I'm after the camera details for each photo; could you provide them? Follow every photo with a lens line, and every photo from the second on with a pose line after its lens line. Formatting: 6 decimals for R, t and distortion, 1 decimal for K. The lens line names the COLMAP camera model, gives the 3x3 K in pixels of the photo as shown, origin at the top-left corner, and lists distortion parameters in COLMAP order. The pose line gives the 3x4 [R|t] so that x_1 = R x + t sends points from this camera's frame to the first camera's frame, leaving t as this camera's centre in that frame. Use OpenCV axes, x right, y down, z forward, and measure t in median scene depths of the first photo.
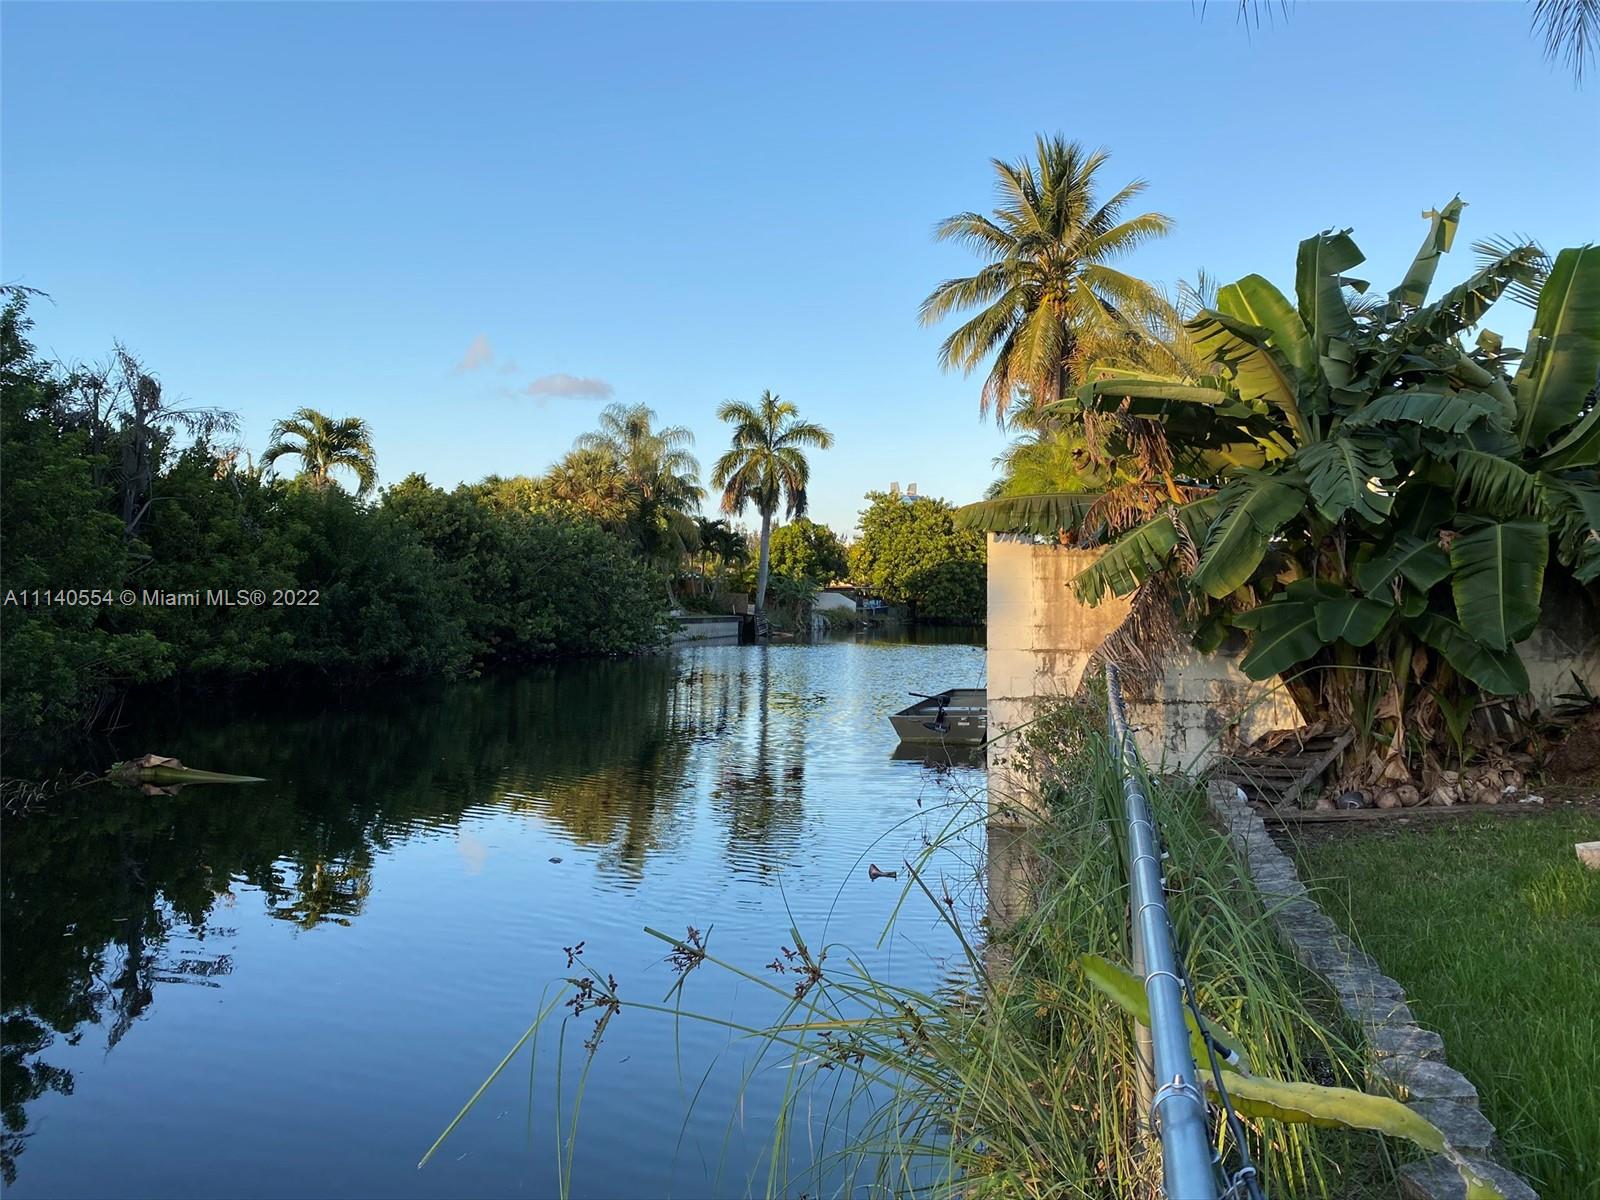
lens RADIAL K [[1181.6, 0, 801.0], [0, 1181.6, 652.3], [0, 0, 1]] dist [0.109859, -0.217259]
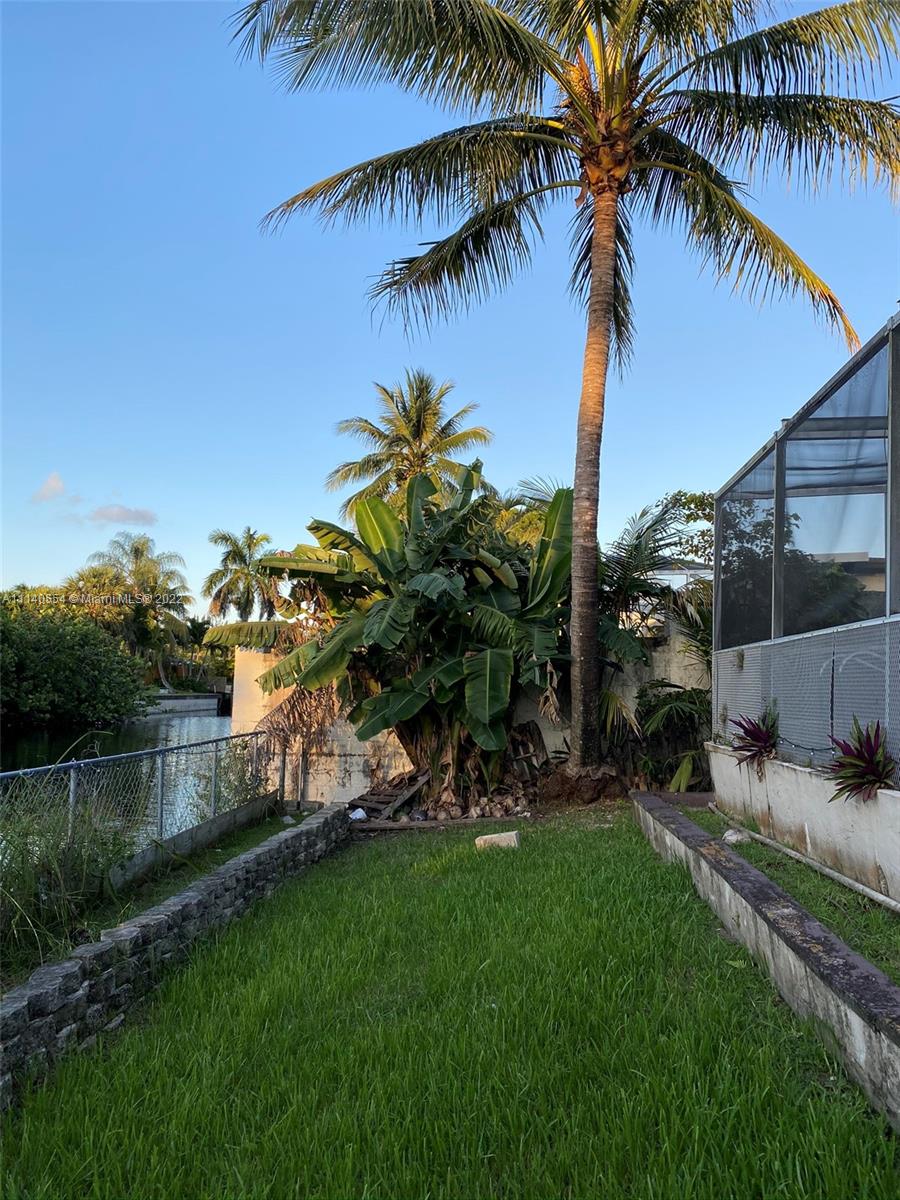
lens RADIAL K [[933.5, 0, 457.1], [0, 933.5, 603.5], [0, 0, 1]] dist [0.028127, -0.005671]
pose [[0.991378, 0.025930, 0.128441, 0.100334], [-0.009358, 0.991732, -0.127988, -0.000130], [-0.130698, 0.125683, 0.983424, -0.088114]]
